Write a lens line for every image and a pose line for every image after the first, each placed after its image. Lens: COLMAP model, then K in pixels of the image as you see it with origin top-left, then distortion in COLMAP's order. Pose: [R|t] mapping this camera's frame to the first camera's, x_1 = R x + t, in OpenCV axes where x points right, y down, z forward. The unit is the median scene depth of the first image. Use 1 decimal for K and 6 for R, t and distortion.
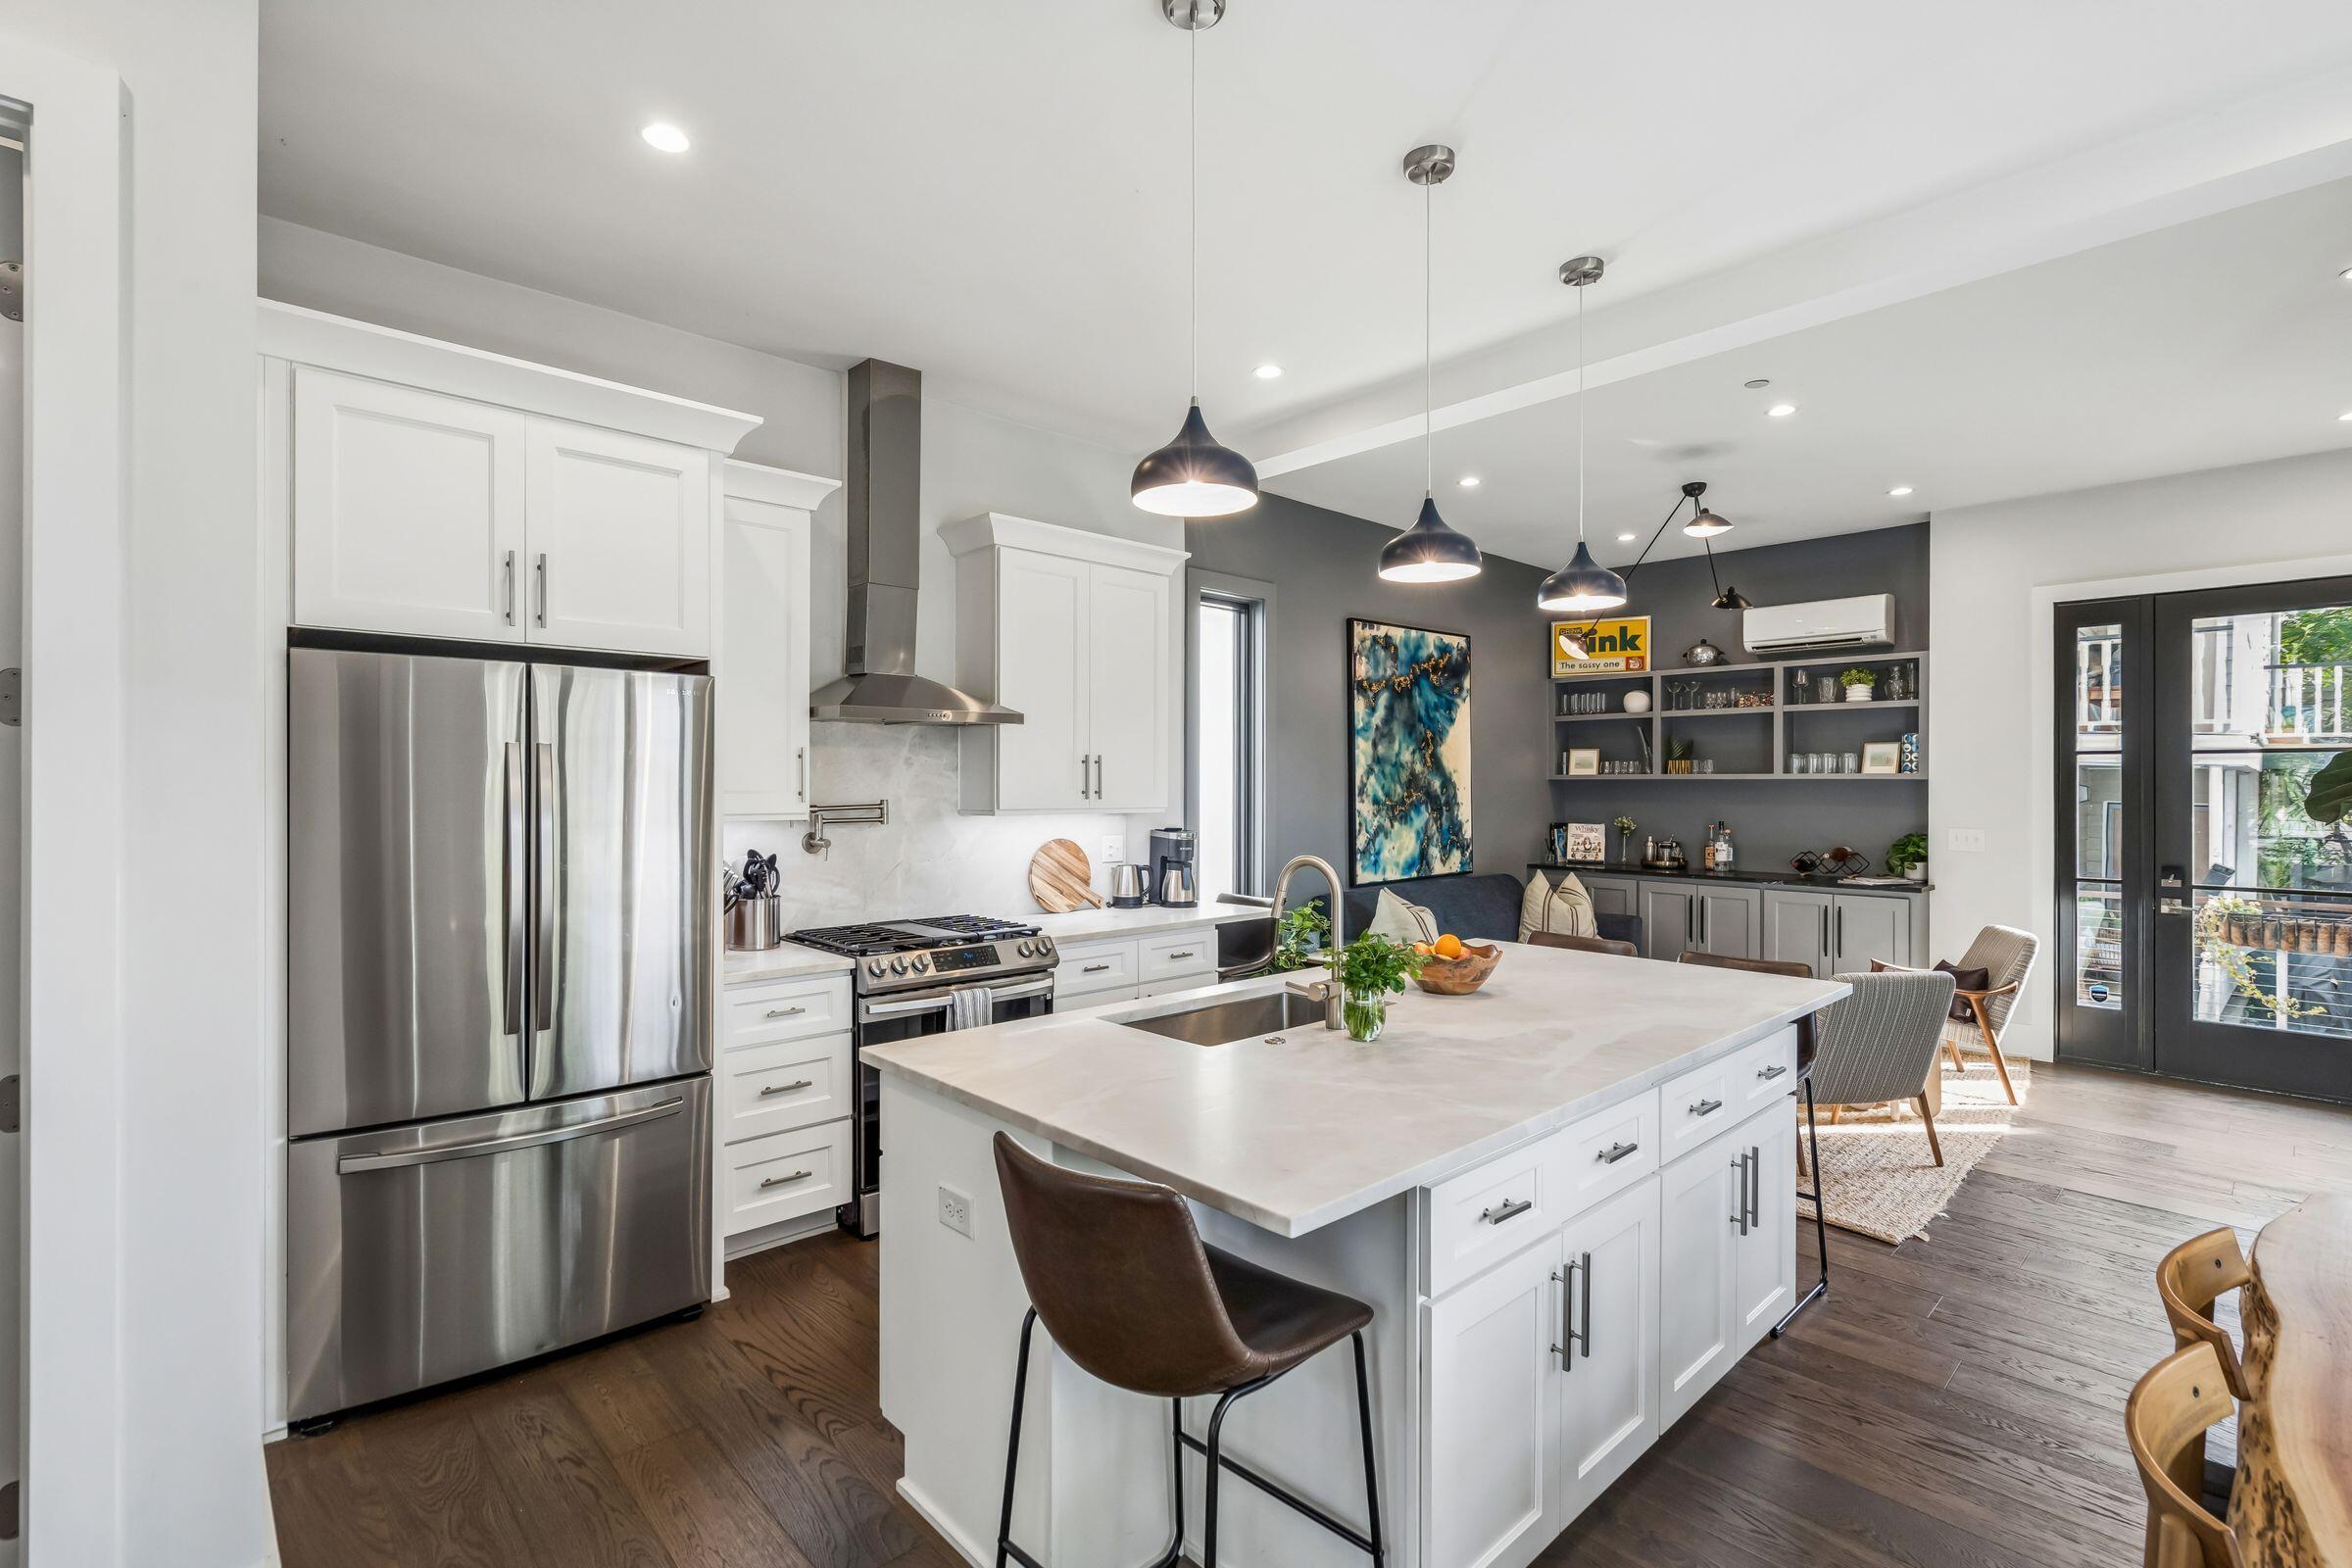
lens RADIAL K [[1076.1, 0, 1173.1], [0, 1076.1, 783.7], [0, 0, 1]] dist [-0.003221, 0.000157]
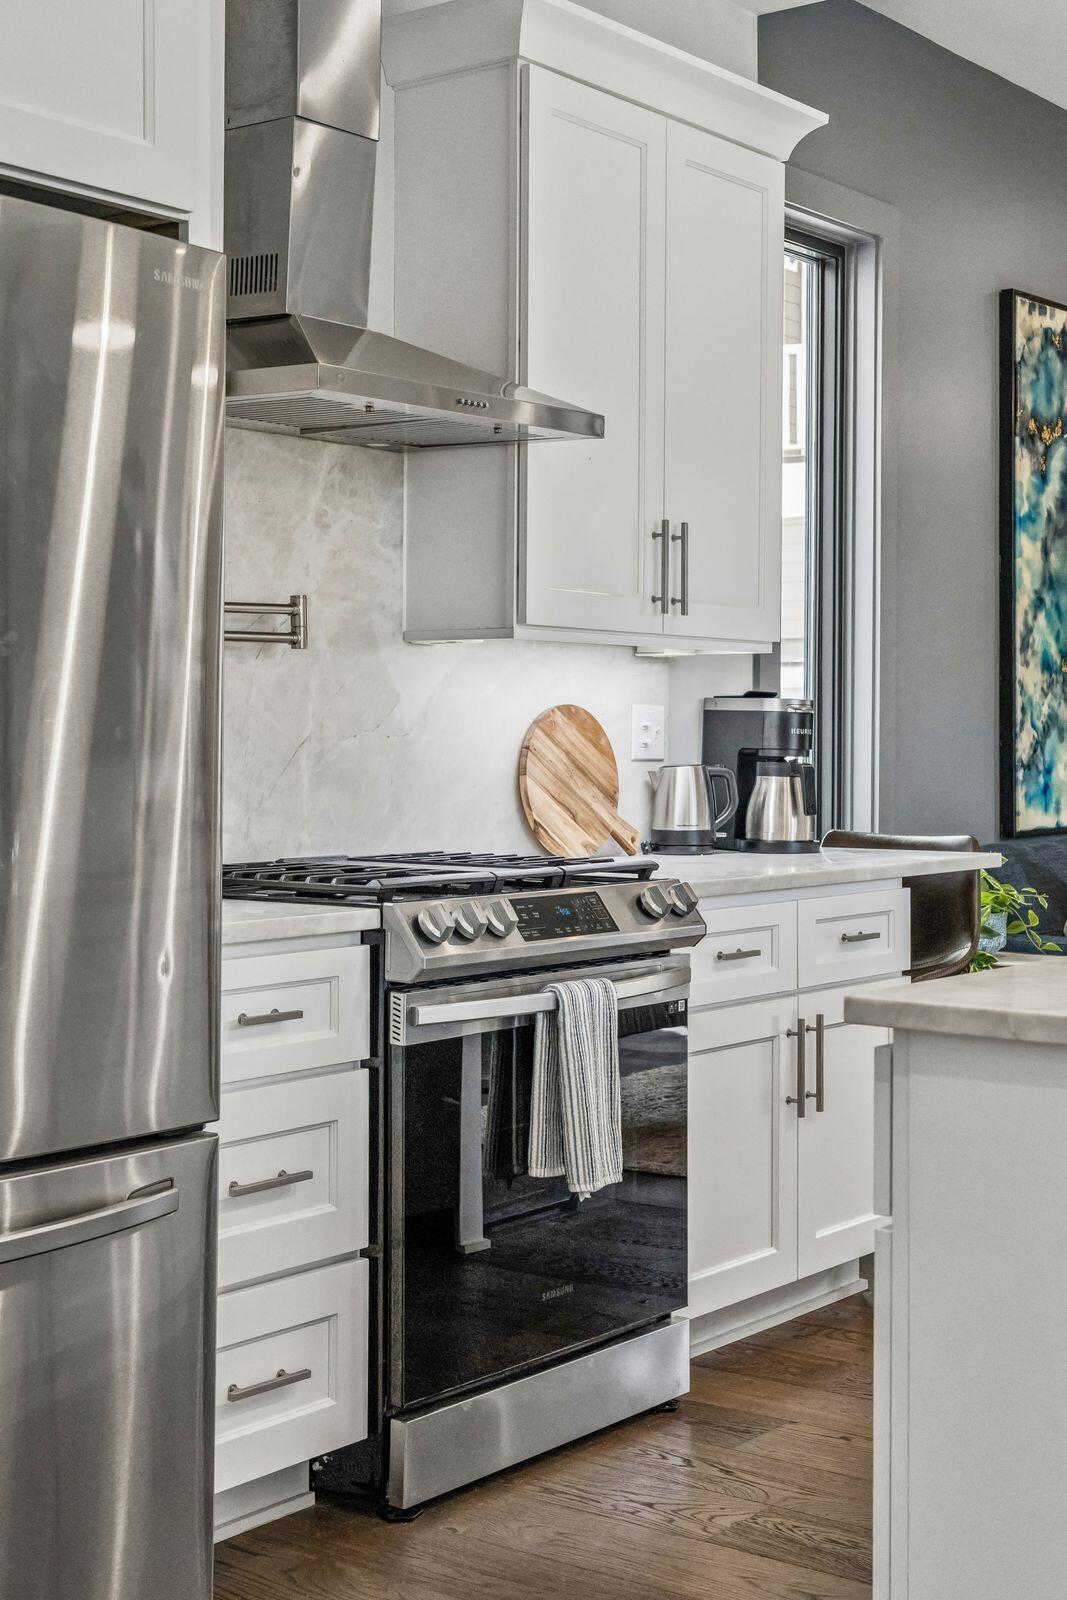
lens RADIAL K [[2248.8, 0, 533.7], [0, 2248.8, 733.3], [0, 0, 1]] dist [0.062024, 0.001010]
pose [[0.985661, 0.004060, 0.168689, -0.220730], [-0.004253, 0.999991, 0.000780, 0.048487], [-0.168684, -0.001486, 0.985669, 0.019306]]
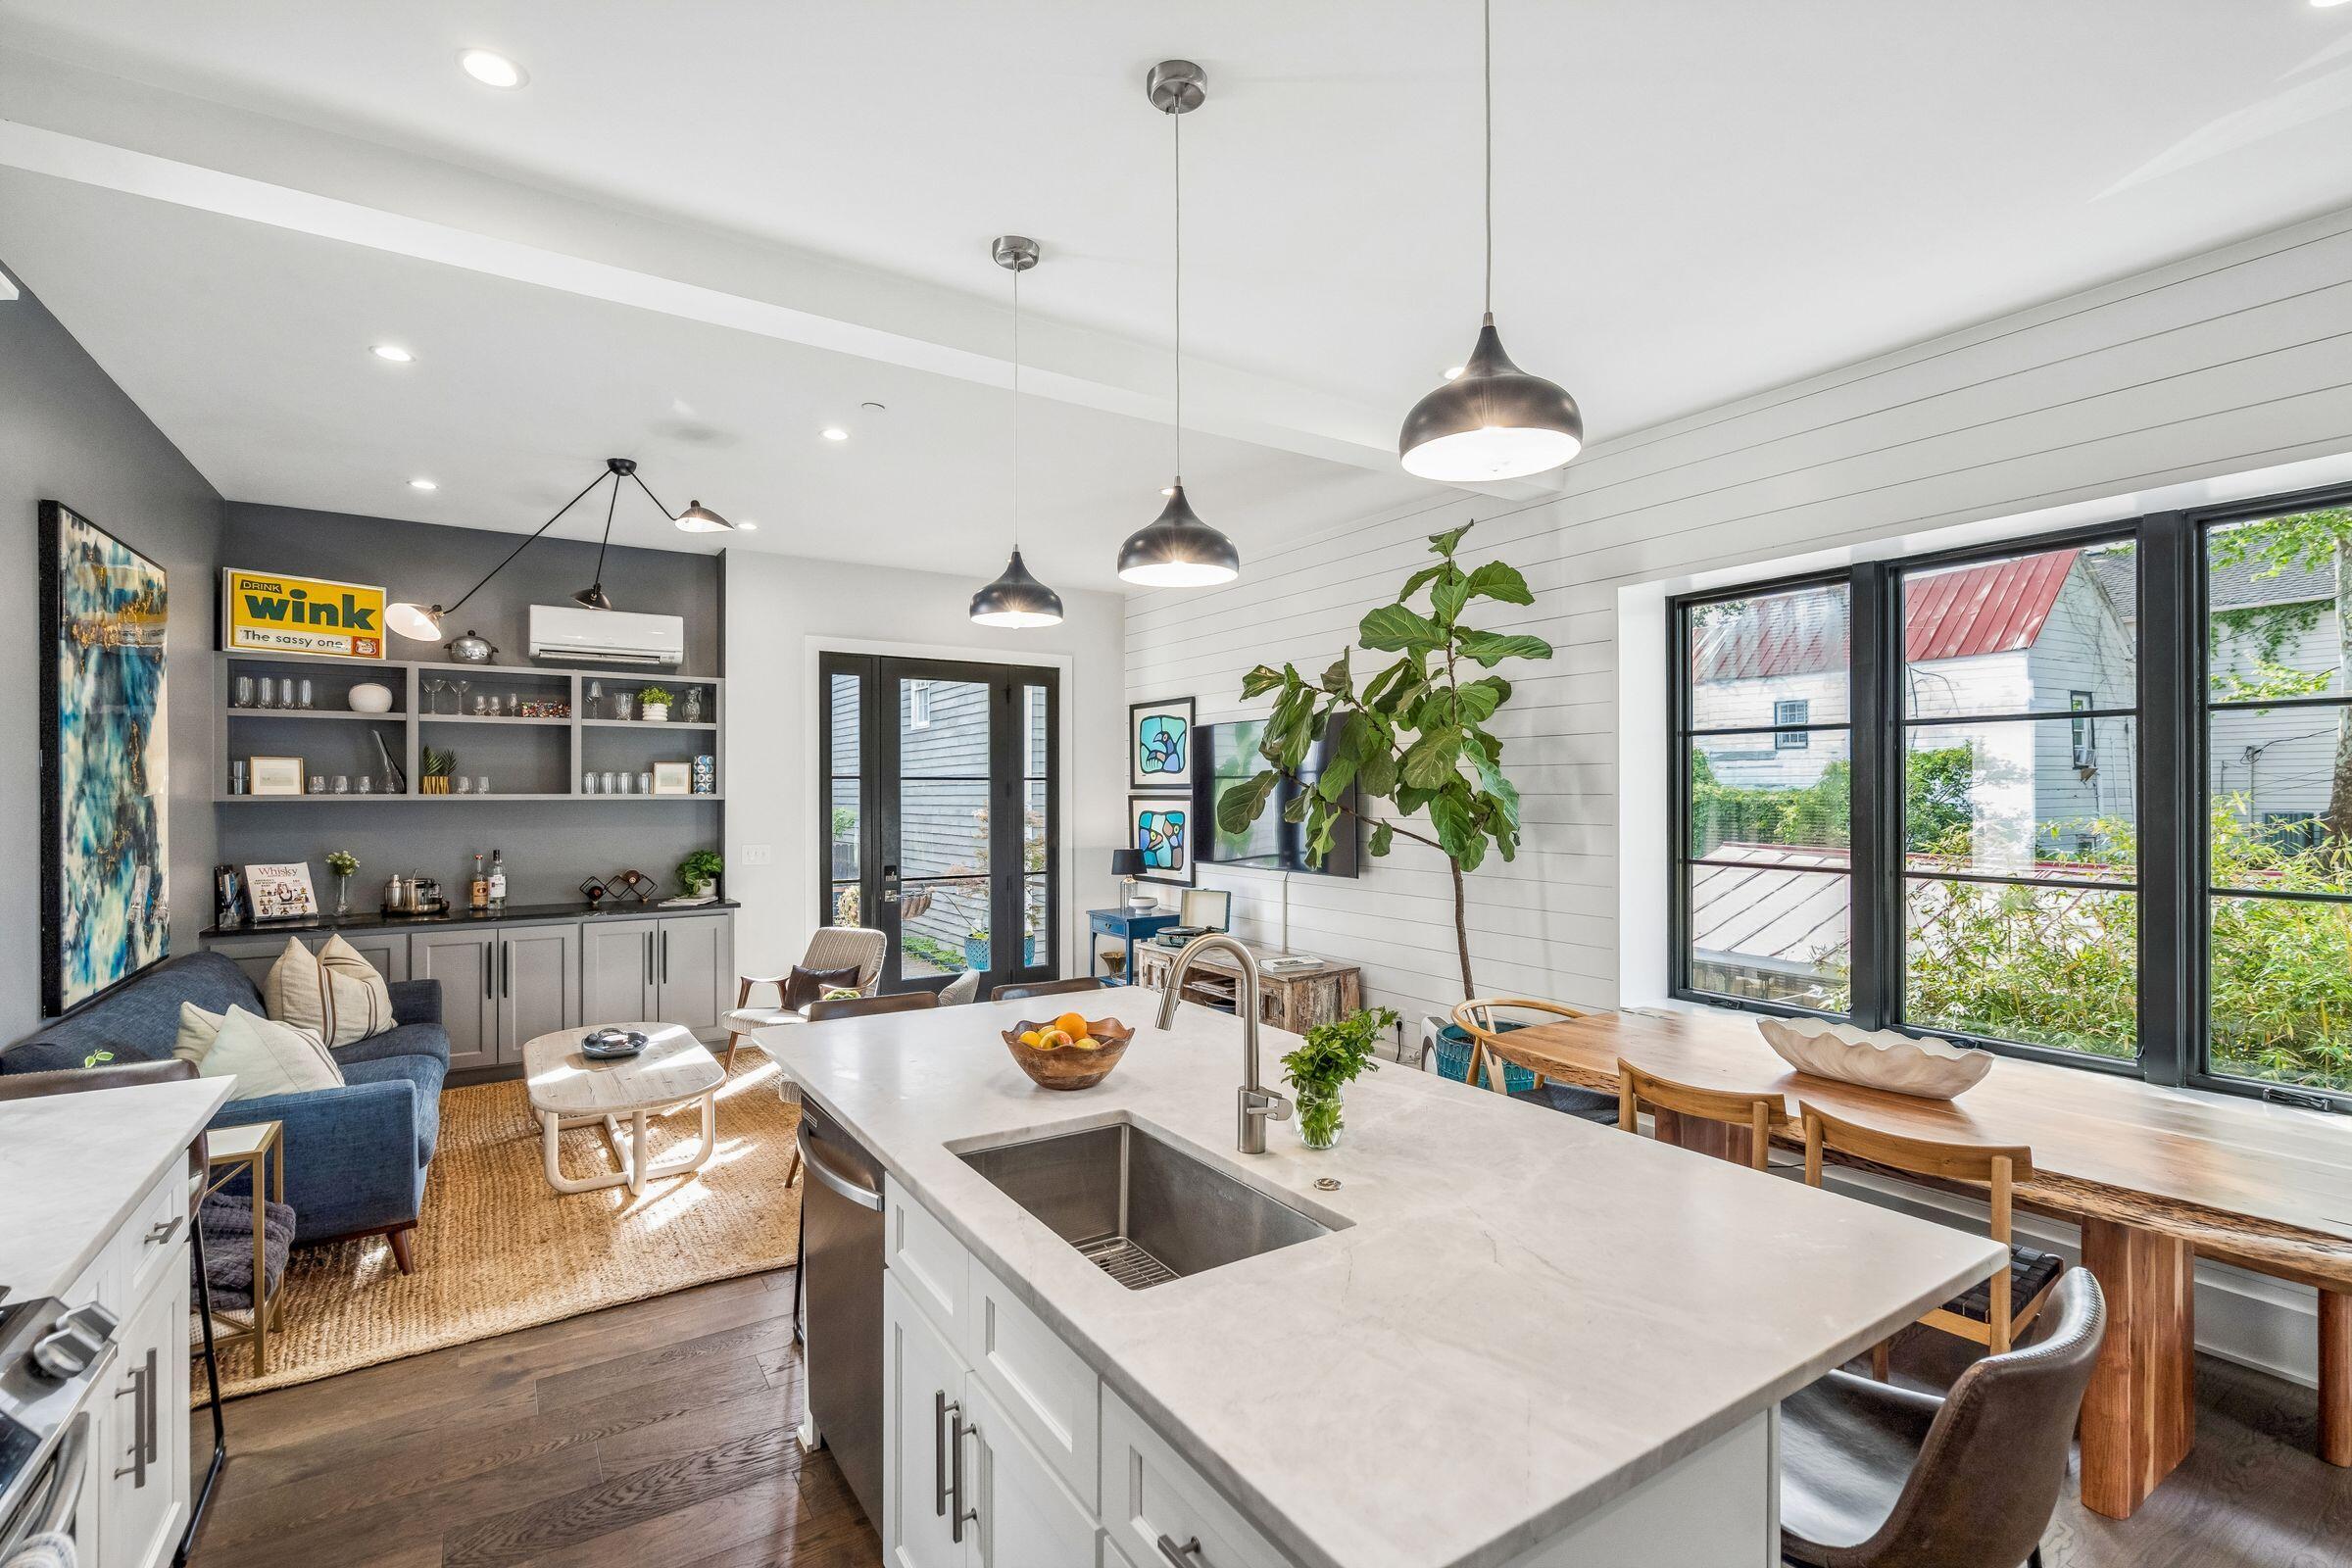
lens RADIAL K [[1062.9, 0, 1177.0], [0, 1062.9, 784.8], [0, 0, 1]] dist [-0.003697, 0.000499]
pose [[0.168025, 0.003867, 0.985775, -0.247616], [0.001459, 0.999990, -0.004171, -0.013291], [-0.985782, 0.002139, 0.168018, 0.374078]]
